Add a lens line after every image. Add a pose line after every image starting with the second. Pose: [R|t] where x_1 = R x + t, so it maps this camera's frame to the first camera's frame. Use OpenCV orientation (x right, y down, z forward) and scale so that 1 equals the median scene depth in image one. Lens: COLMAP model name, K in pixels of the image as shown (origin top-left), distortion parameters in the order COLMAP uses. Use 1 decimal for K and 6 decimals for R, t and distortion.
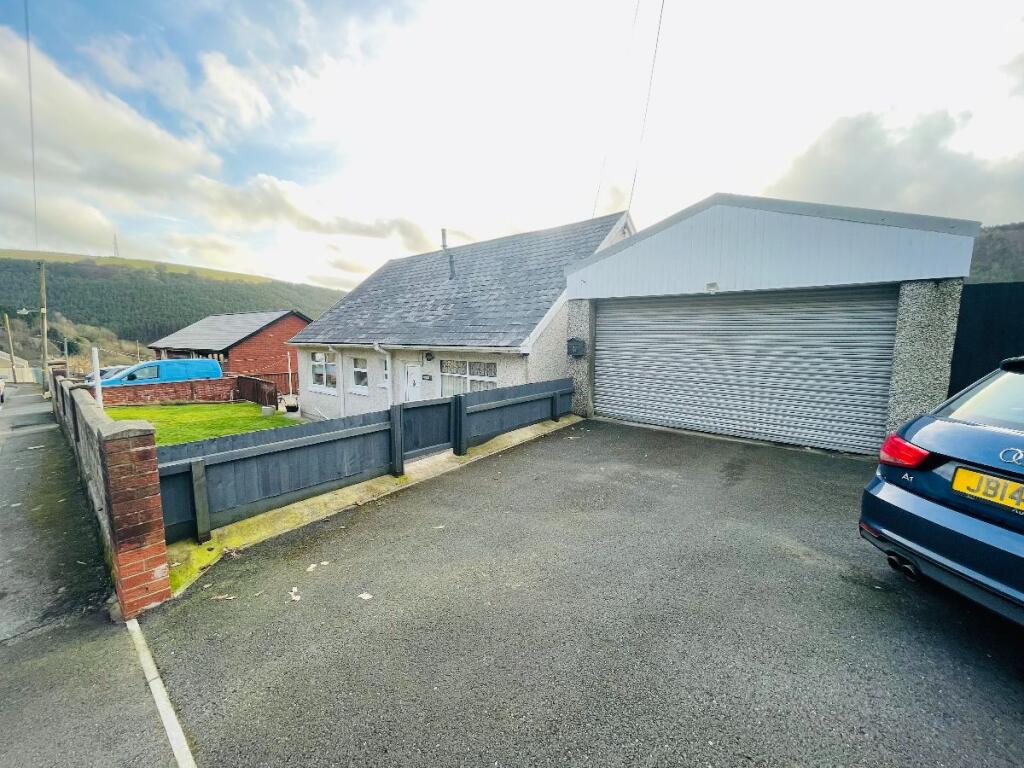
lens RADIAL K [[415.4, 0, 515.1], [0, 415.4, 385.5], [0, 0, 1]] dist [0.001798, -0.000062]
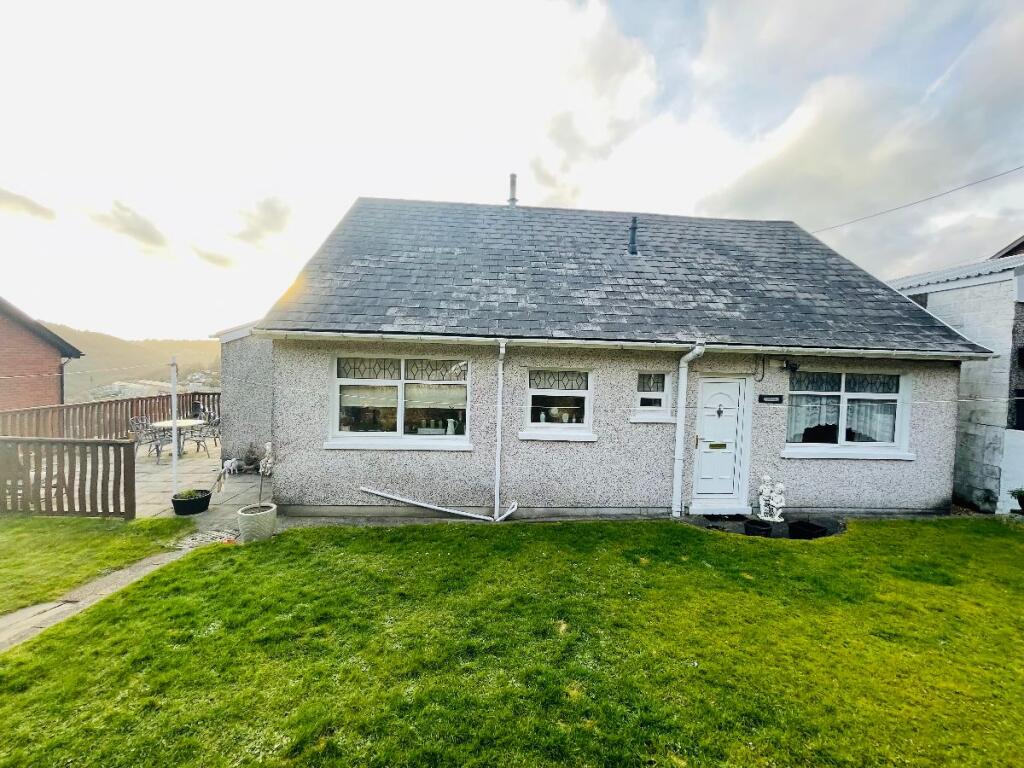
lens RADIAL K [[415.4, 0, 512.2], [0, 415.4, 380.5], [0, 0, 1]] dist [0.001798, -0.000062]
pose [[0.708880, -0.007071, 0.705294, -0.790357], [0.049887, 0.997948, -0.040135, -0.035339], [-0.703563, 0.063636, 0.707778, 0.696174]]
